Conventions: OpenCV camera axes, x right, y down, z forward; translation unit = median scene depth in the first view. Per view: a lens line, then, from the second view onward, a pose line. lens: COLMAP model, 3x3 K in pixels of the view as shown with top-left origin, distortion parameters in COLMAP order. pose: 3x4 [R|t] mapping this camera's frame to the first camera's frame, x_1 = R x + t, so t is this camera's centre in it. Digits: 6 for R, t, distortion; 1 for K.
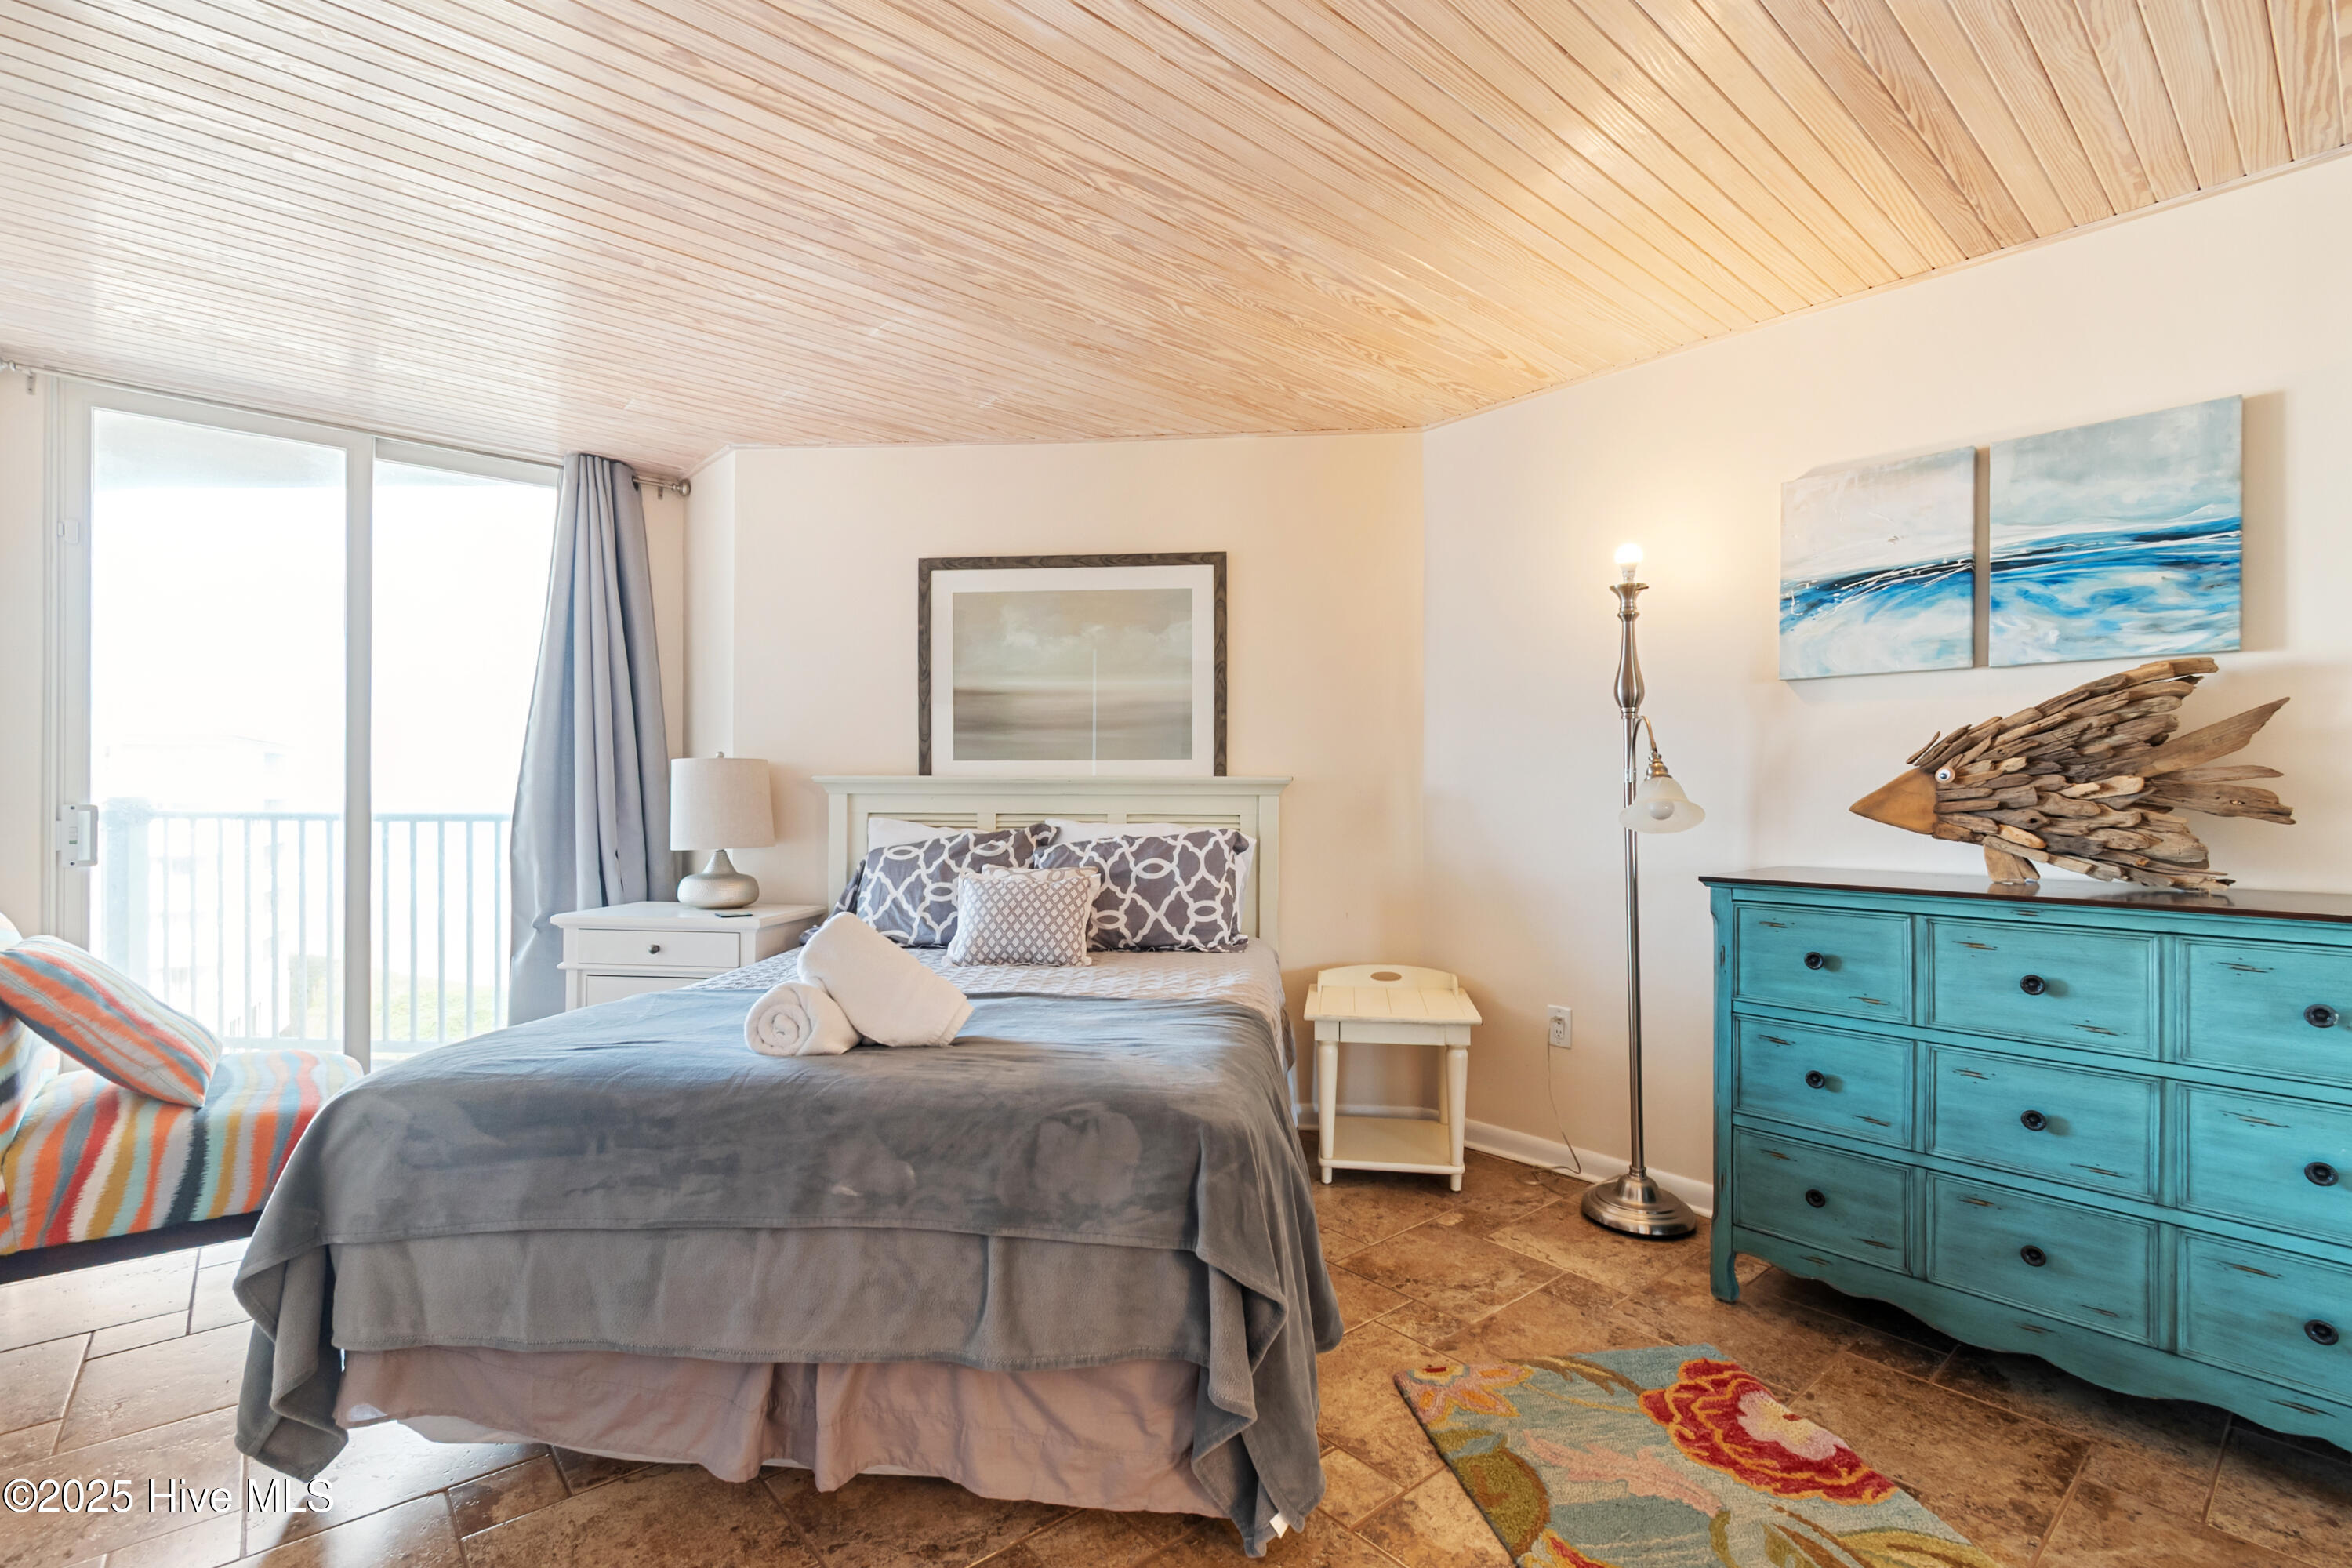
lens RADIAL K [[1064.1, 0, 1177.2], [0, 1064.1, 792.2], [0, 0, 1]] dist [0.004018, -0.001262]
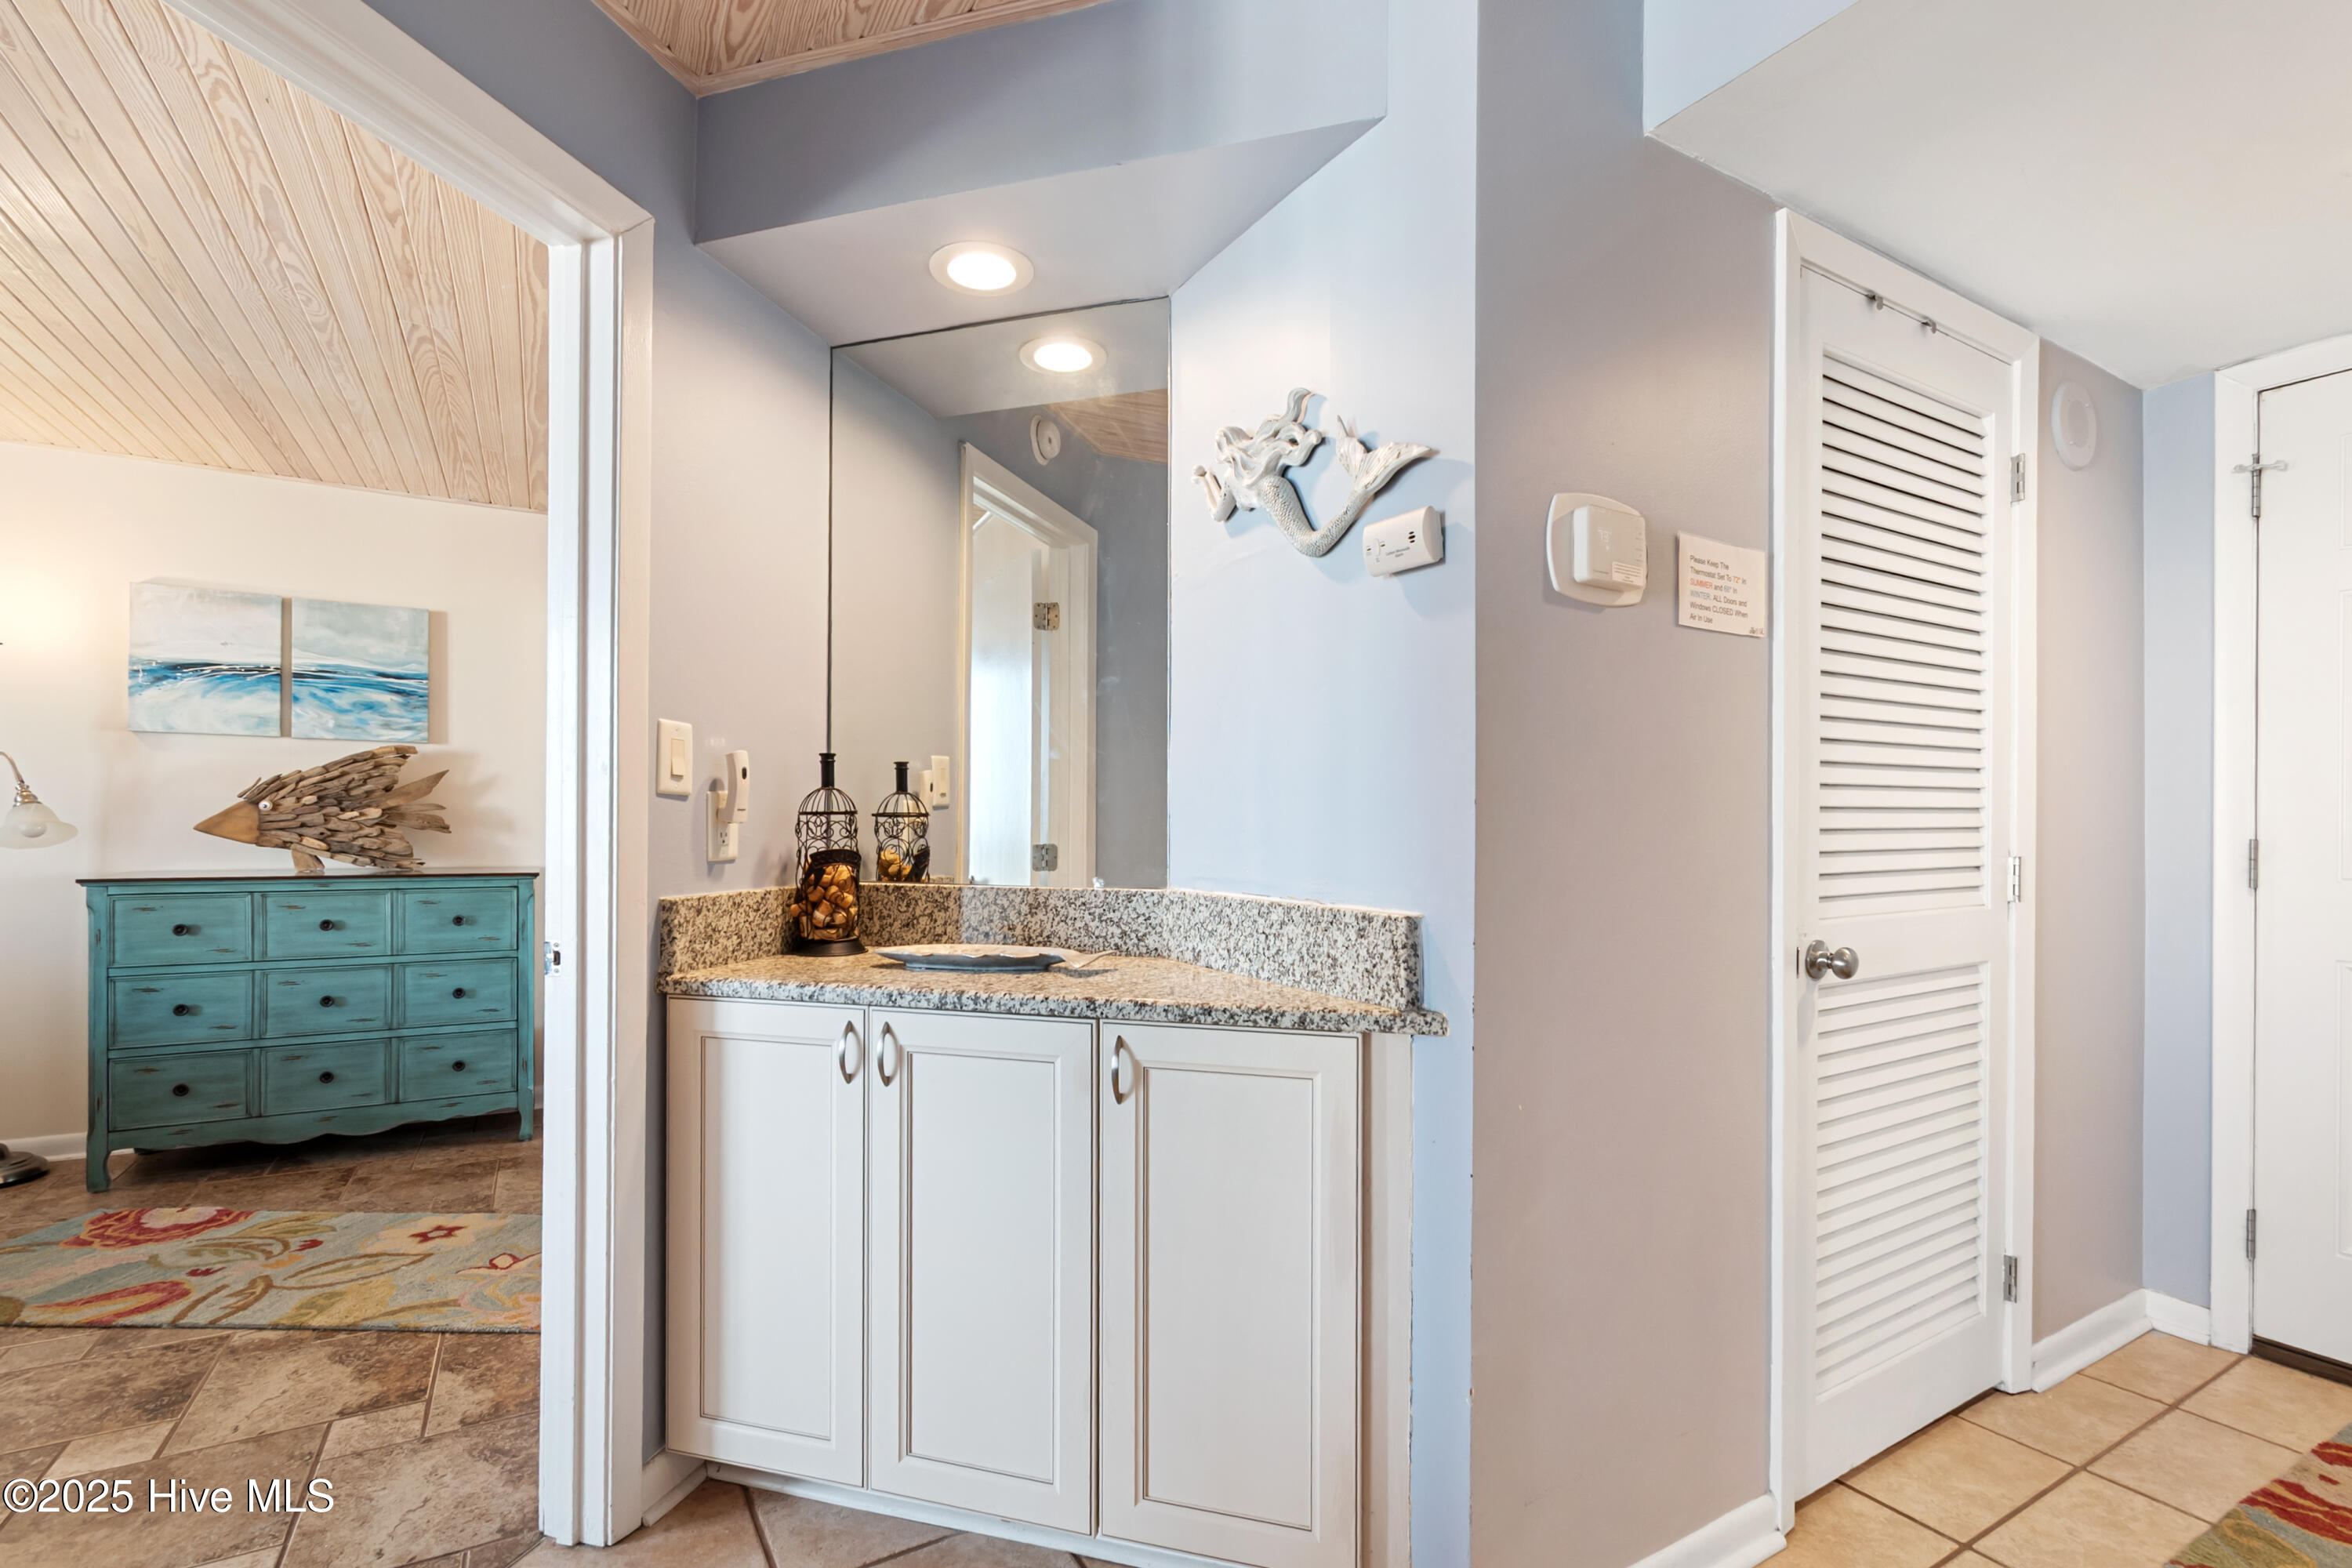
lens RADIAL K [[1068.2, 0, 1171.6], [0, 1068.2, 827.6], [0, 0, 1]] dist [0.001416, -0.001468]
pose [[0.182997, -0.007158, 0.983087, -0.632048], [-0.005347, 0.999951, 0.008276, -0.004084], [-0.983099, -0.006771, 0.182950, -0.650786]]
